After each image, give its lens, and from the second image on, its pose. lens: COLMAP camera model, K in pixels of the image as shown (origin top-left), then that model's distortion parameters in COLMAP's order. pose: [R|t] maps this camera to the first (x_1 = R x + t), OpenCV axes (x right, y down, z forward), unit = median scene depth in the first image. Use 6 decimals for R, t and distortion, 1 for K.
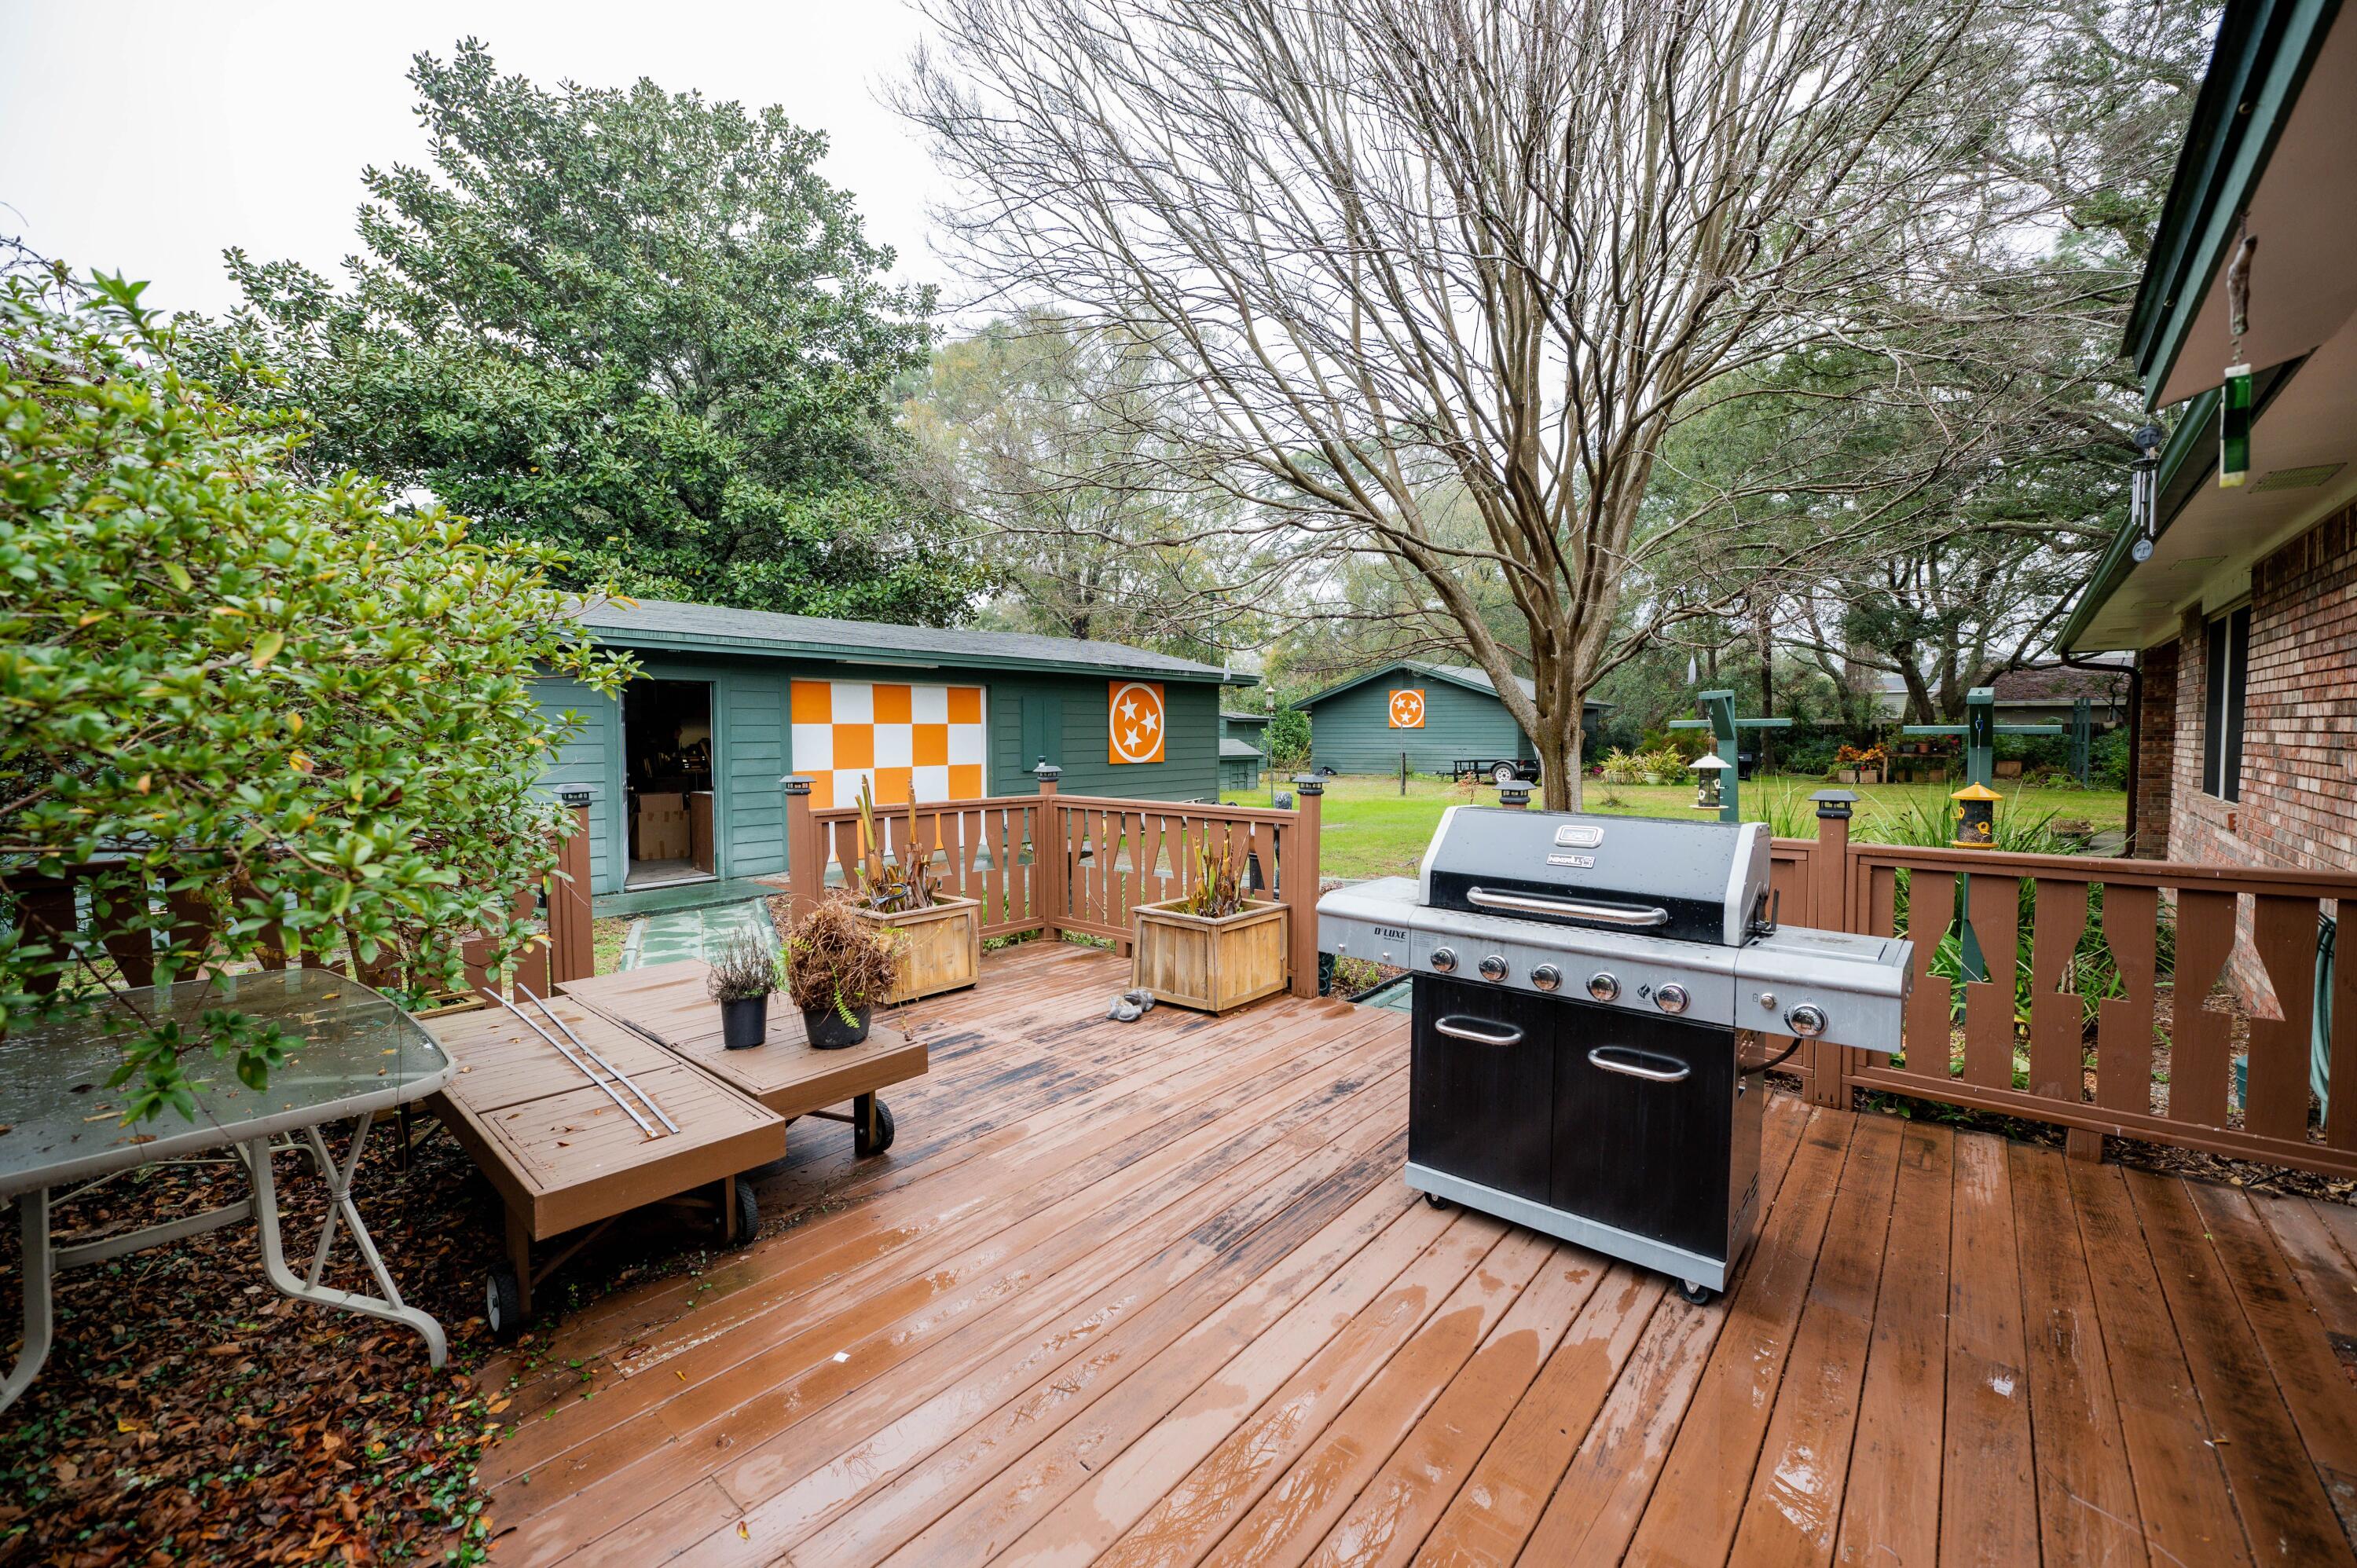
lens RADIAL K [[947.2, 0, 1179.1], [0, 947.2, 774.1], [0, 0, 1]] dist [0.000132, -0.002493]
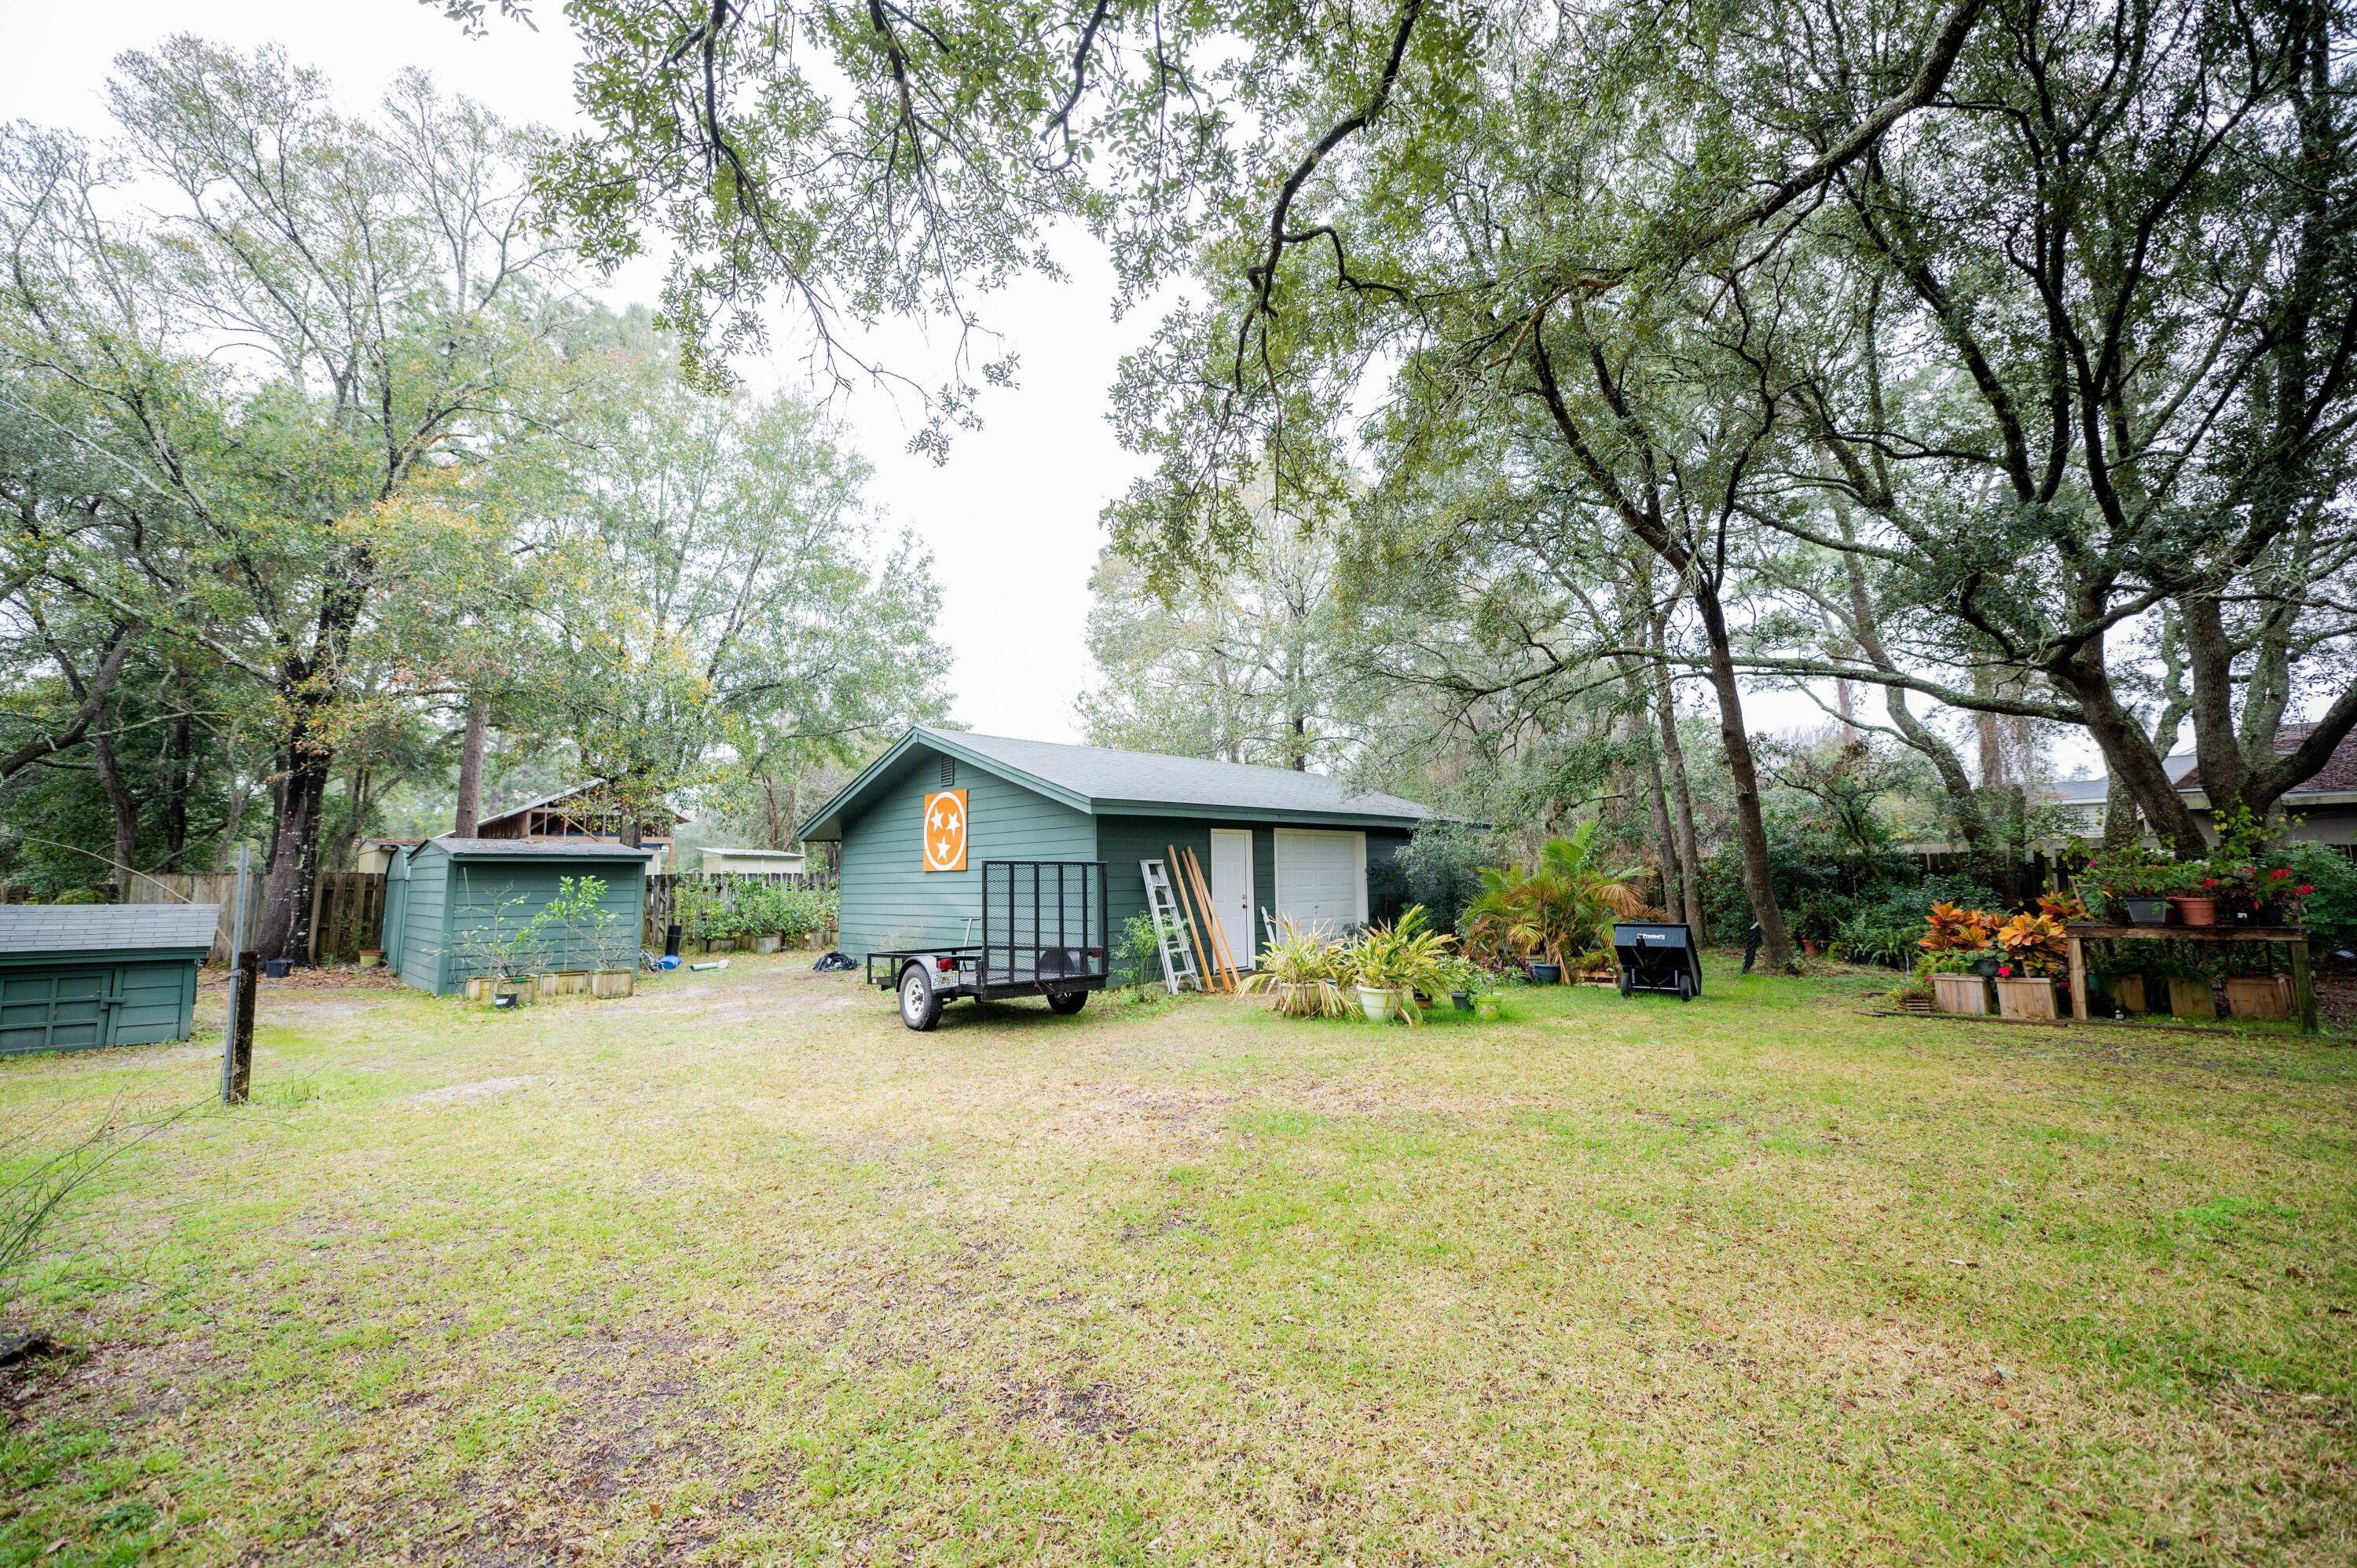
lens RADIAL K [[947.2, 0, 1179.1], [0, 947.2, 774.1], [0, 0, 1]] dist [0.000132, -0.002493]
pose [[0.992713, -0.024545, -0.117976, 0.444693], [0.005385, 0.987095, -0.160048, -0.022180], [0.120382, 0.158246, 0.980034, 0.586985]]
